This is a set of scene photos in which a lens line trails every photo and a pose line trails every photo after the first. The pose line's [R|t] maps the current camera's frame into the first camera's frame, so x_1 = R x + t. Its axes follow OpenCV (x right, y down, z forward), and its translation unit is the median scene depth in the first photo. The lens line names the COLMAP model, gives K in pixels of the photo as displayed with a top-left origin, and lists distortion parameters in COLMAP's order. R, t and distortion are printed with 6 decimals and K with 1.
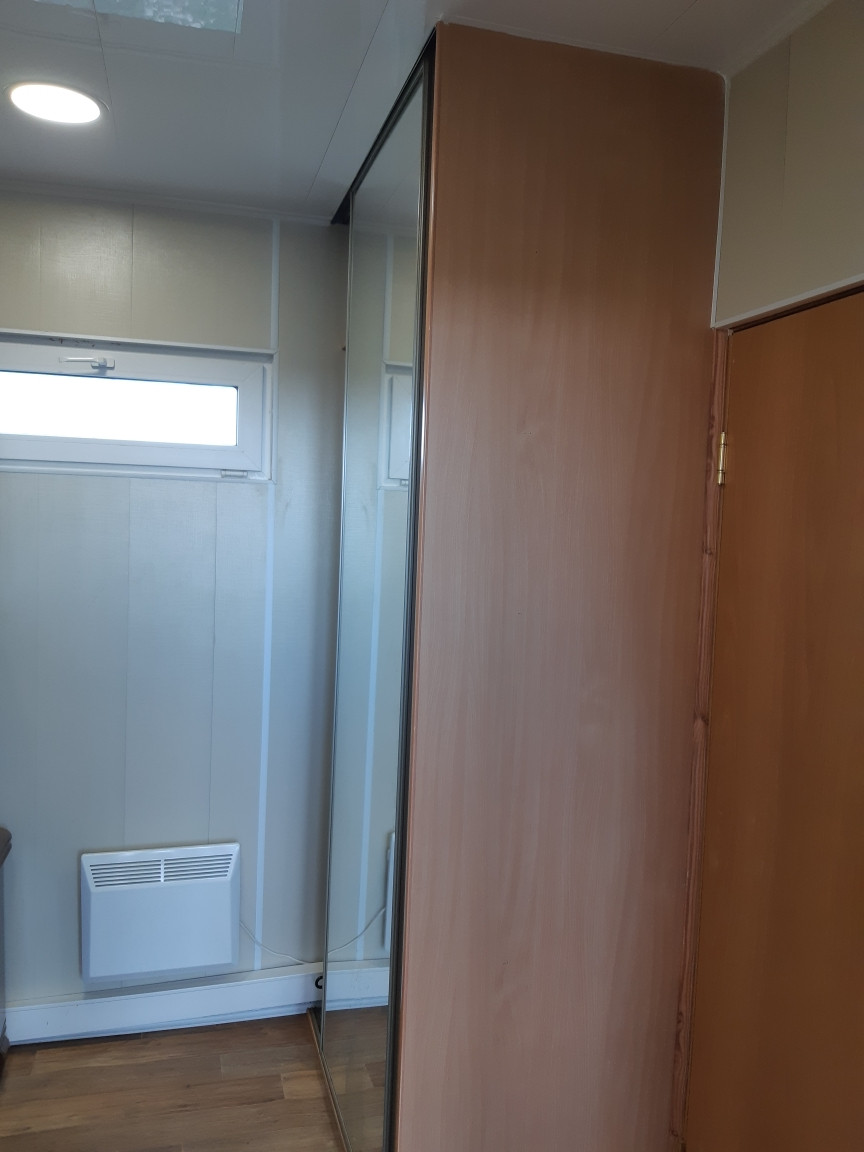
lens RADIAL K [[909.6, 0, 432.0], [0, 909.6, 576.0], [0, 0, 1]] dist [0.063137, -0.159978]
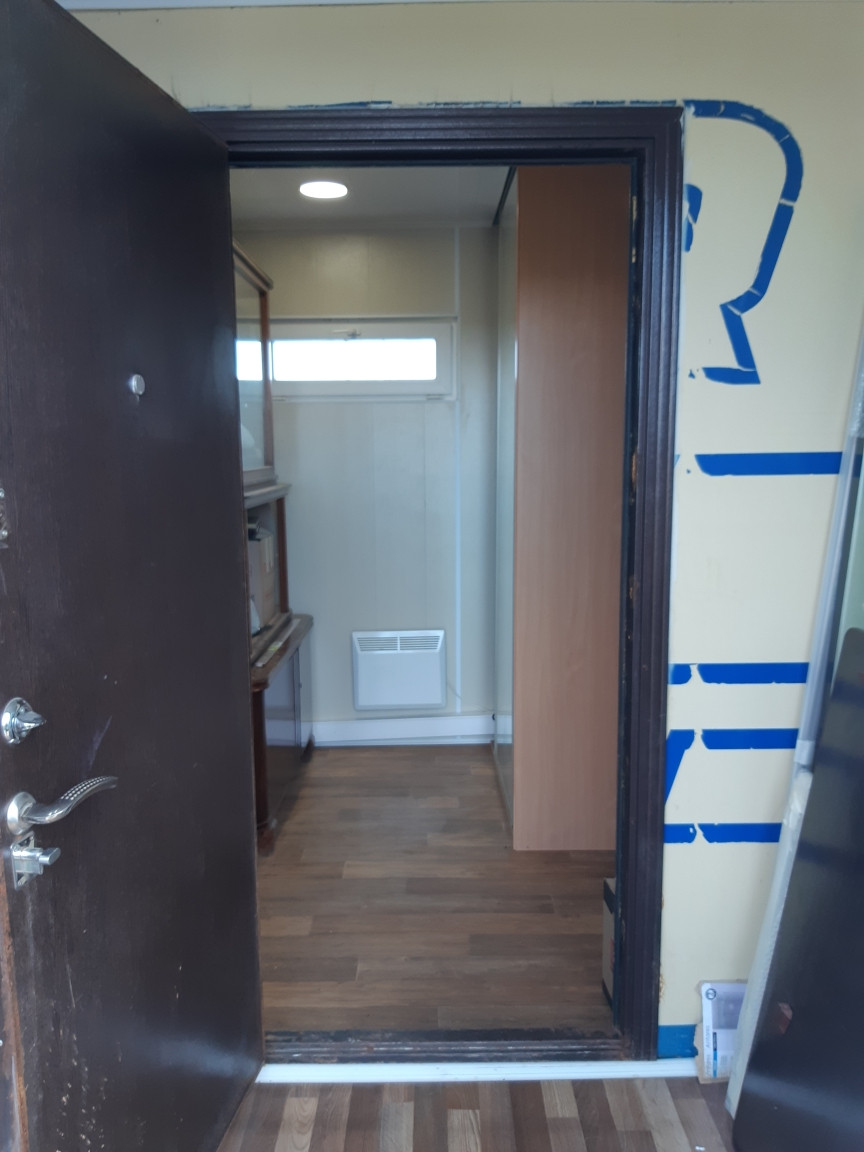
lens RADIAL K [[909.6, 0, 432.0], [0, 909.6, 576.0], [0, 0, 1]] dist [0.063137, -0.159978]
pose [[0.957358, -0.001367, -0.288900, 0.232641], [0.027391, 0.995914, 0.086057, 0.059775], [0.287602, -0.090300, 0.953484, -0.525411]]
